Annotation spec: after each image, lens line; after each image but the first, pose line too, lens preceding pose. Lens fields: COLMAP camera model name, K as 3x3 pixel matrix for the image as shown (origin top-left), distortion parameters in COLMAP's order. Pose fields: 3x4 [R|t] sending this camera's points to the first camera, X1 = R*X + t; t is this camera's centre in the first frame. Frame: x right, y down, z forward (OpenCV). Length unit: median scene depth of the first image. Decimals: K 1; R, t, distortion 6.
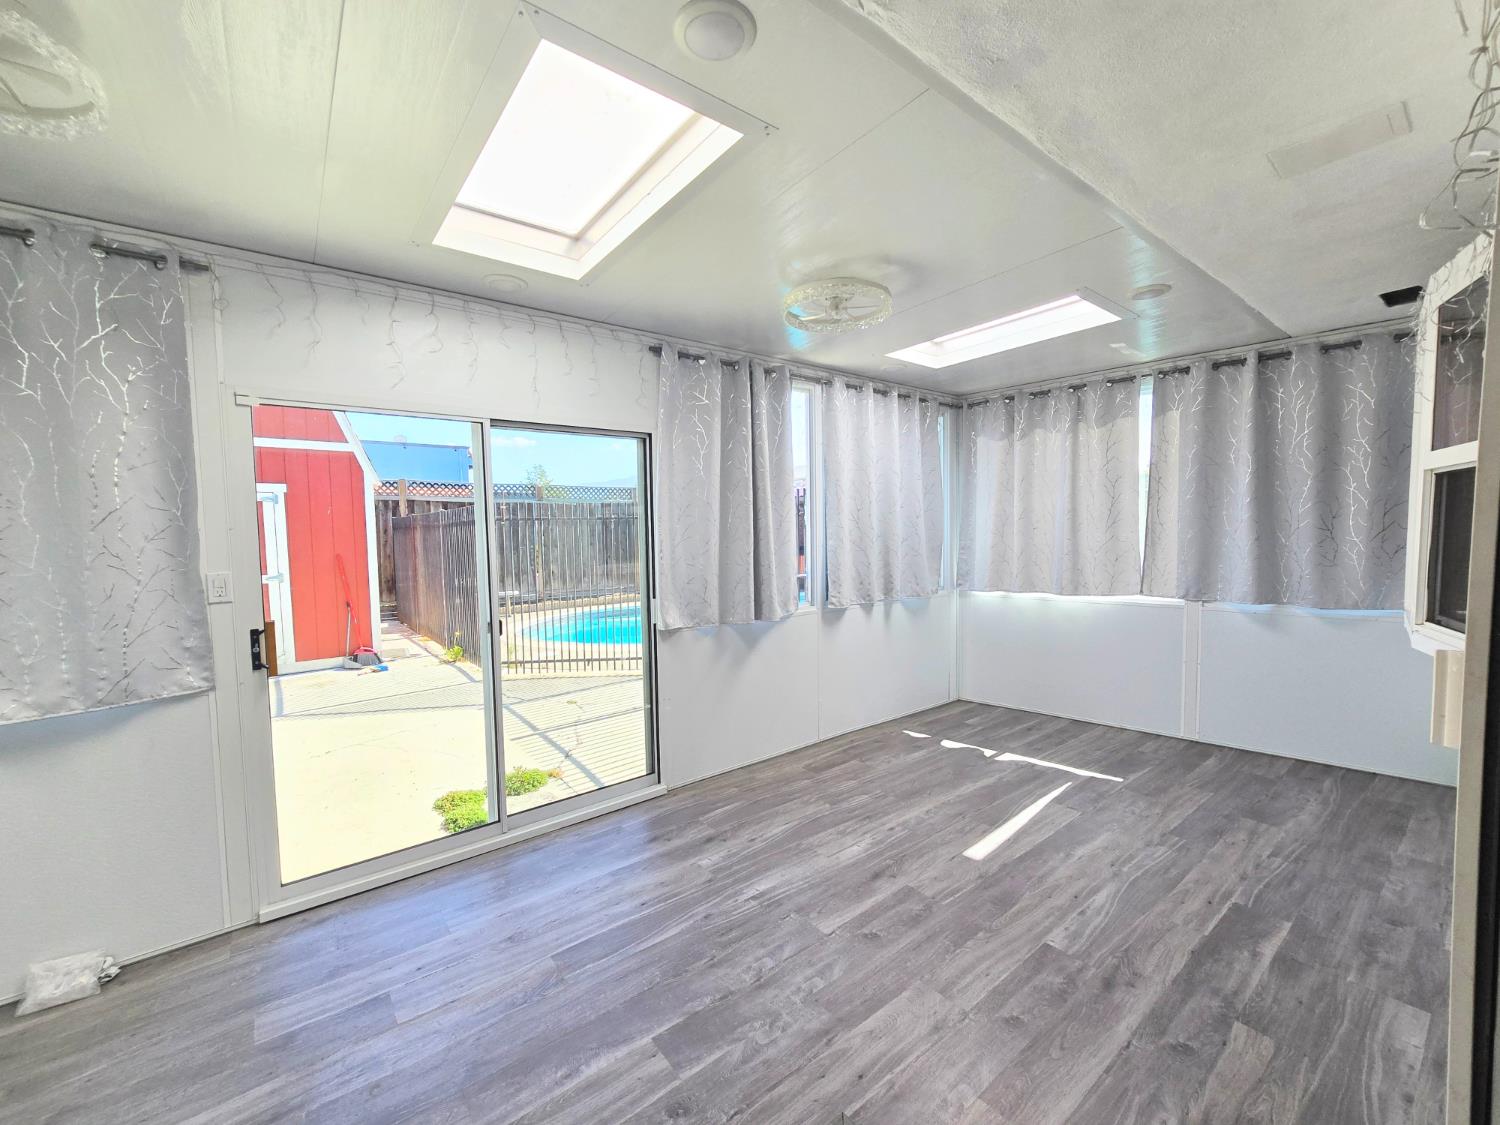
lens RADIAL K [[614.6, 0, 746.5], [0, 614.6, 563.2], [0, 0, 1]] dist [0.002554, -0.000042]
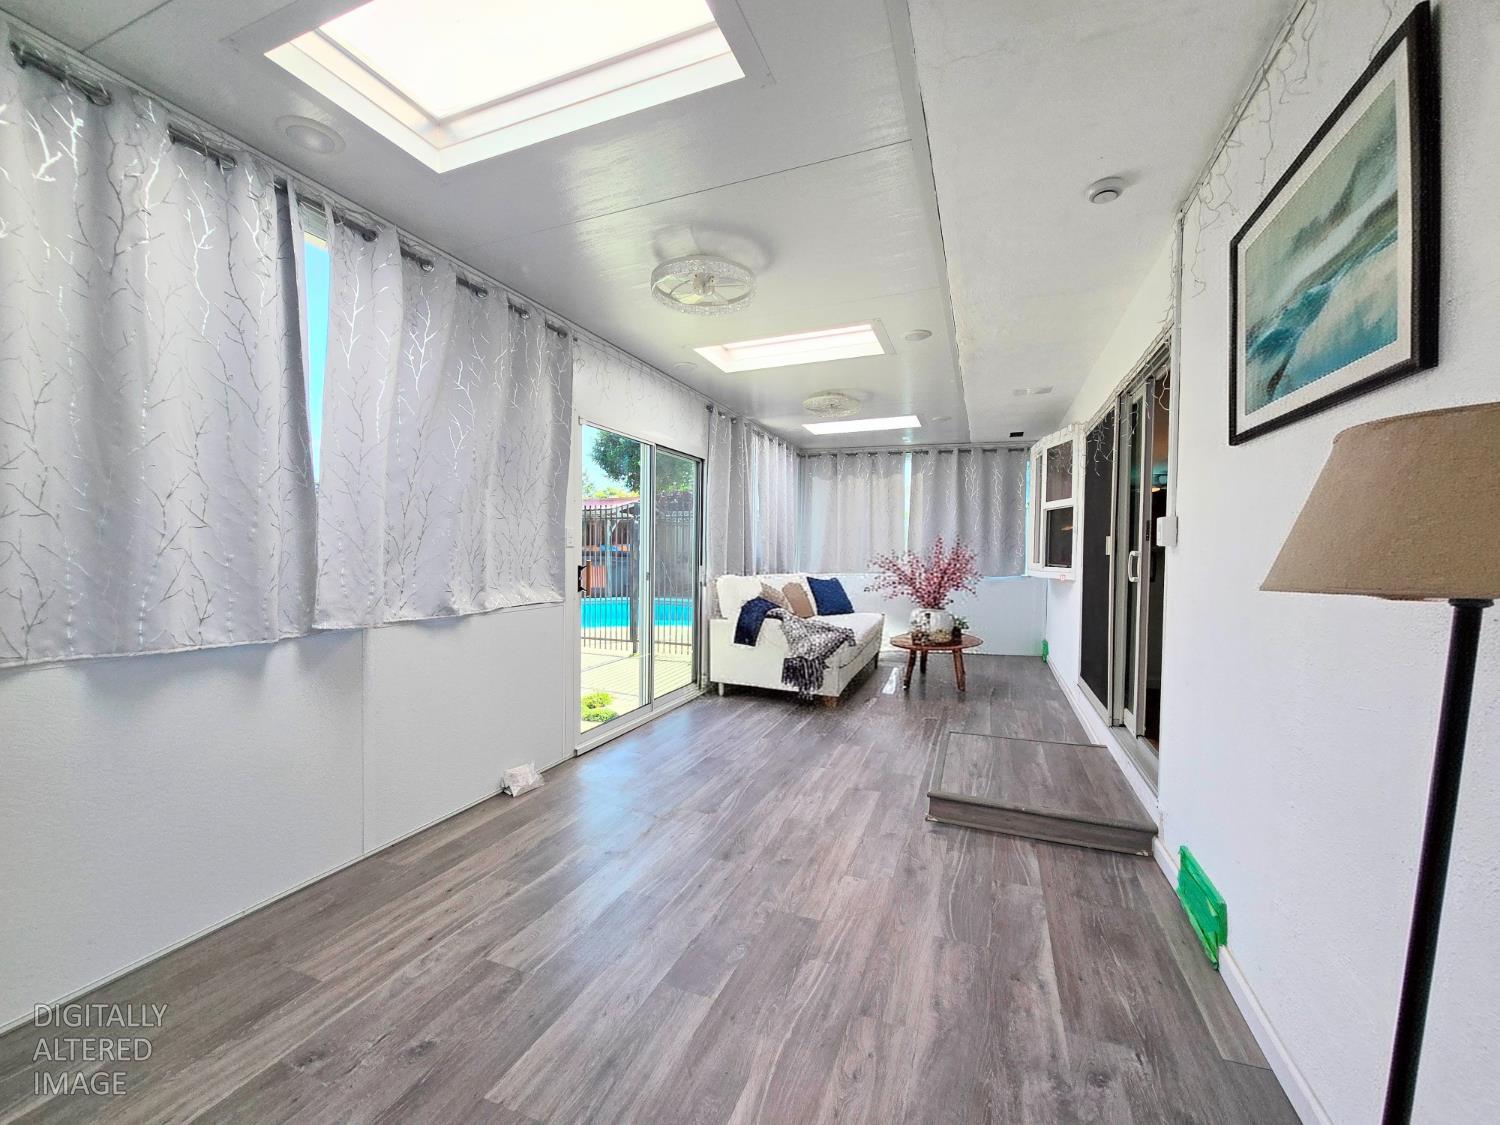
lens RADIAL K [[608.2, 0, 750.0], [0, 608.2, 562.5], [0, 0, 1]] dist [-0.000196, -0.000736]
pose [[0.864087, 0.015553, 0.503102, -1.059921], [0.004190, 0.999266, -0.038088, 0.141539], [-0.503325, 0.035019, 0.863387, -0.496363]]
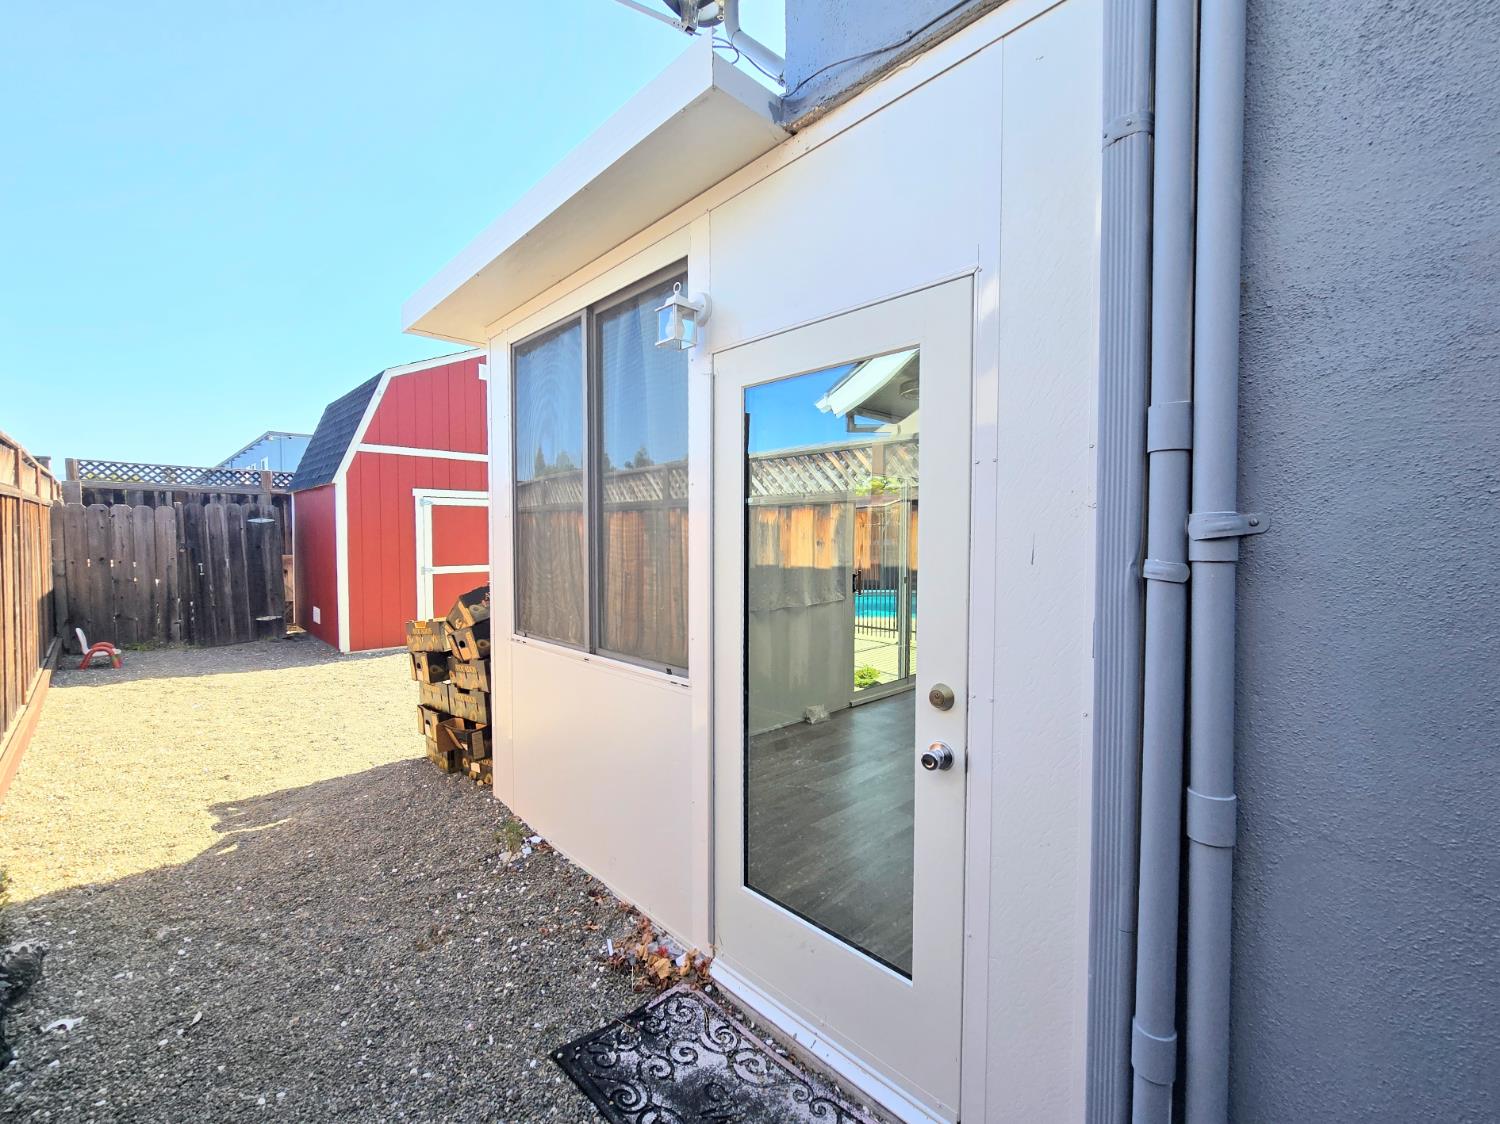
lens RADIAL K [[653.3, 0, 753.9], [0, 653.3, 559.6], [0, 0, 1]] dist [-0.005503, -0.000285]
pose [[0.994906, 0.012894, 0.099976, -1.228592], [-0.011197, 0.999784, -0.017517, 0.087969], [-0.100180, 0.016308, 0.994836, -1.170291]]
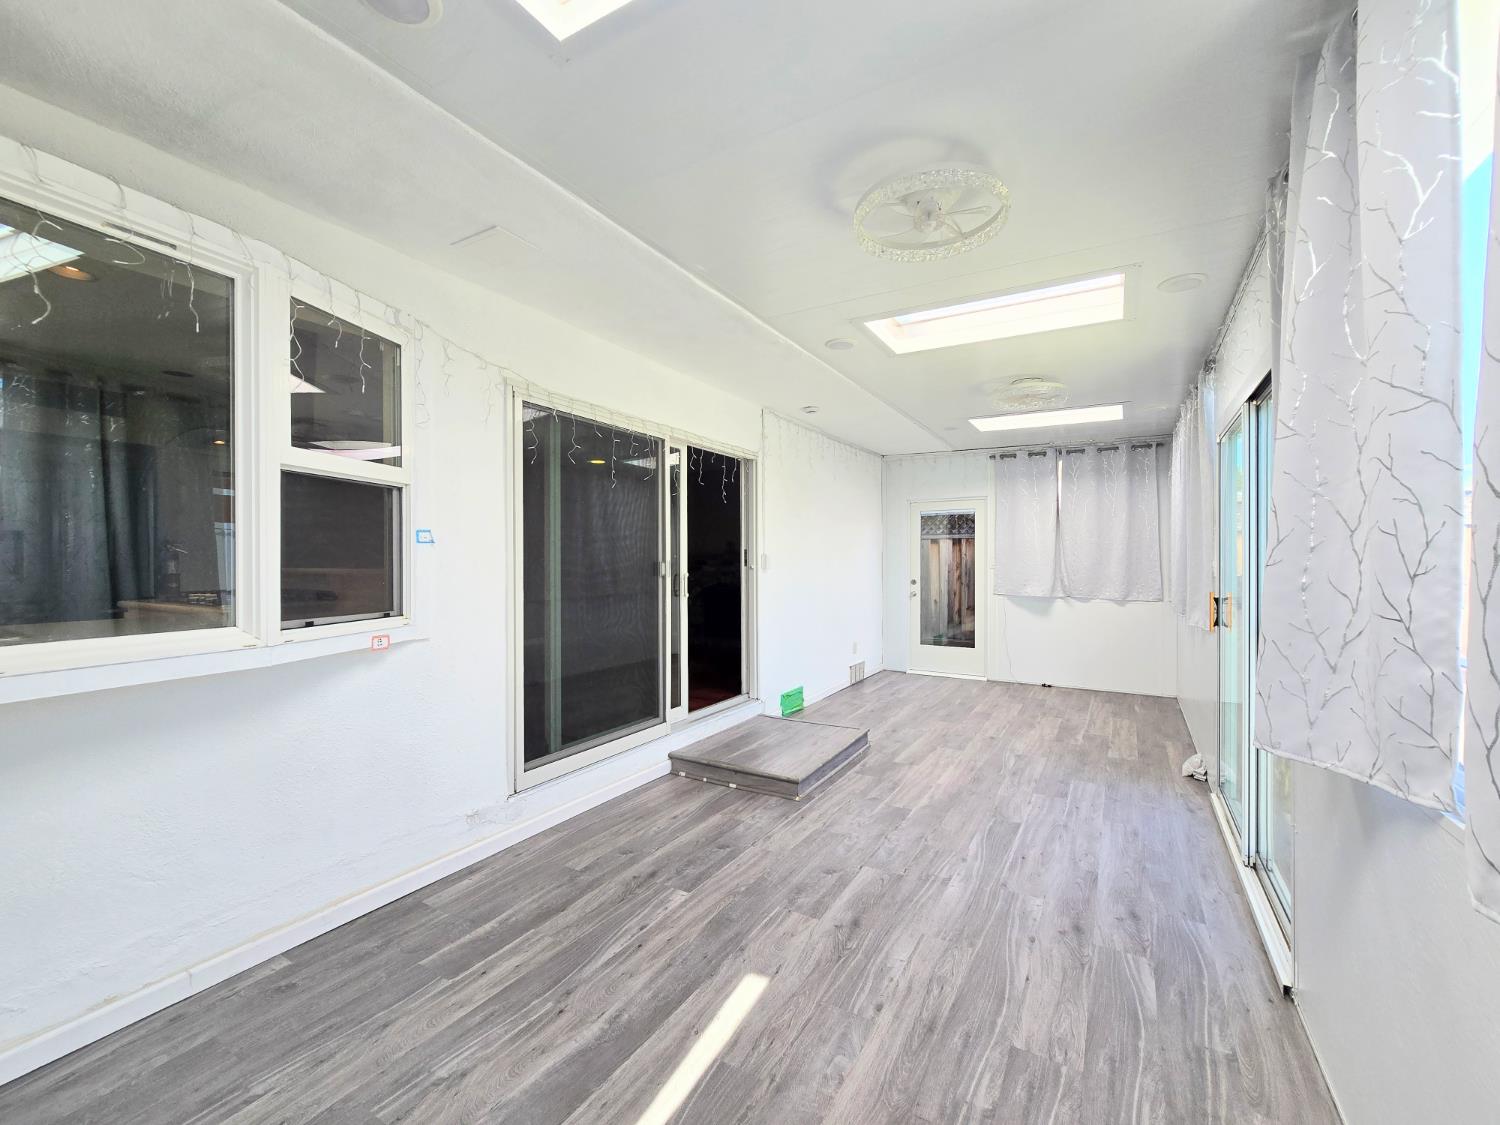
lens RADIAL K [[653.3, 0, 753.9], [0, 653.3, 560.1], [0, 0, 1]] dist [-0.005503, -0.000285]
pose [[-0.930550, 0.015912, -0.365818, 0.670132], [-0.006290, 0.998213, 0.059419, -0.053417], [0.366110, 0.057593, -0.928788, 1.768170]]
